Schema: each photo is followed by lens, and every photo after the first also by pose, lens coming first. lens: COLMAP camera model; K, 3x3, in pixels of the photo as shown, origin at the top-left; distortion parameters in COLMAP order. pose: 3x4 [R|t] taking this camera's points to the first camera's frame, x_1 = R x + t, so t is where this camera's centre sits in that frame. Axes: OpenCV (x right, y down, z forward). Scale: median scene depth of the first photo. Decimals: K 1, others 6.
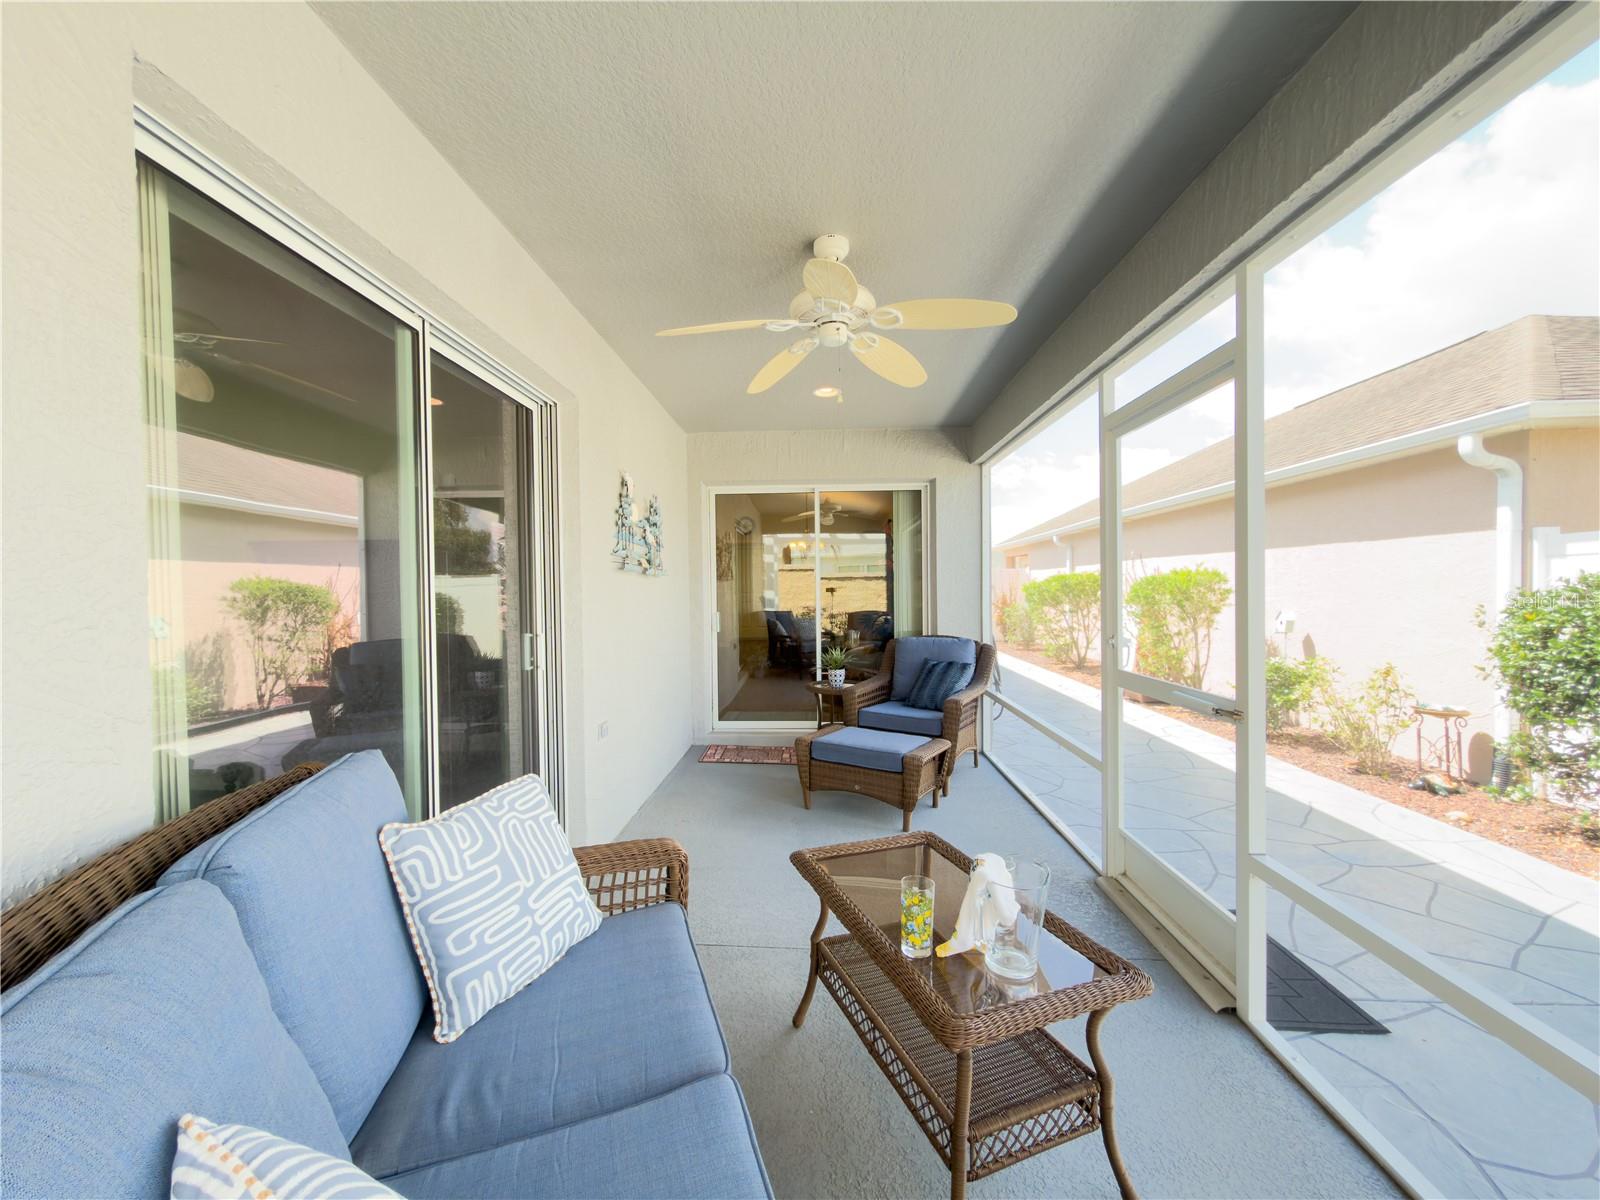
lens RADIAL K [[640.2, 0, 791.4], [0, 640.2, 596.6], [0, 0, 1]] dist [-0.000305, 0.000153]
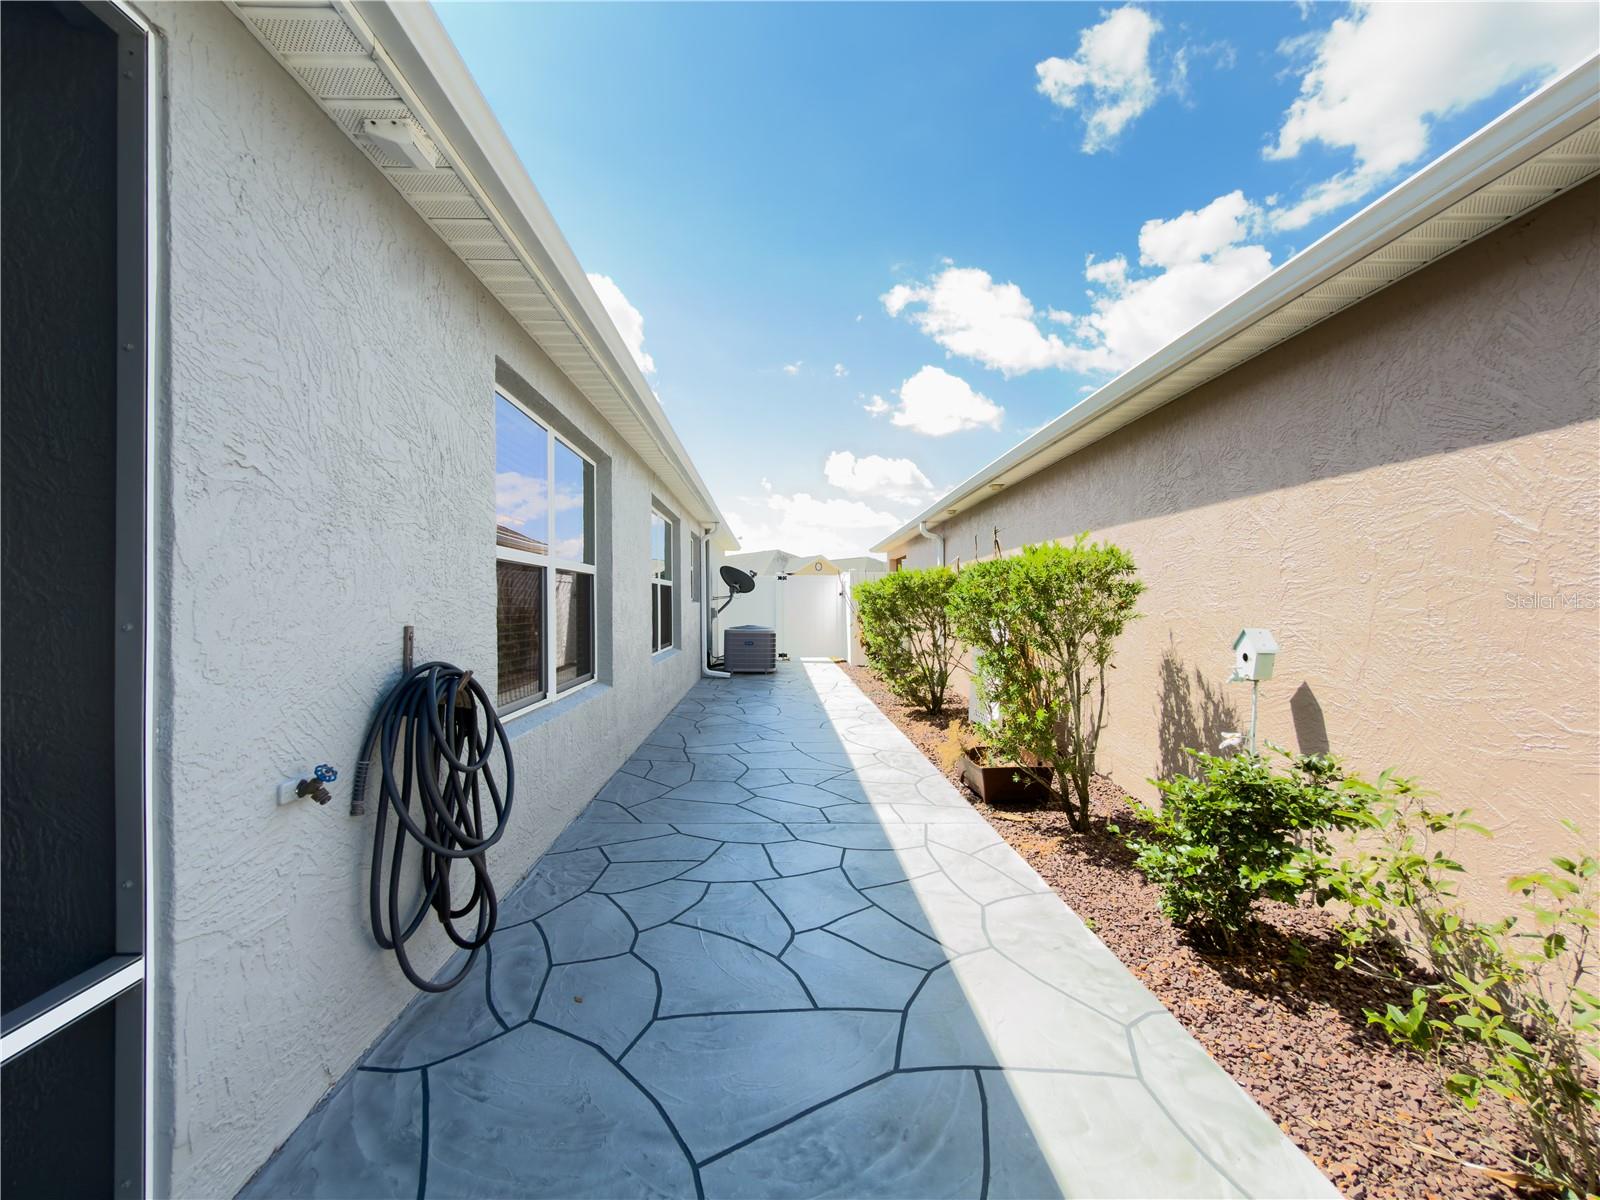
lens RADIAL K [[640.2, 0, 803.0], [0, 640.2, 600.1], [0, 0, 1]] dist [-0.000305, 0.000153]
pose [[0.995728, 0.004473, 0.092232, 0.398251], [-0.003088, 0.999880, -0.015157, 0.008401], [-0.092289, 0.014807, 0.995622, 0.555761]]
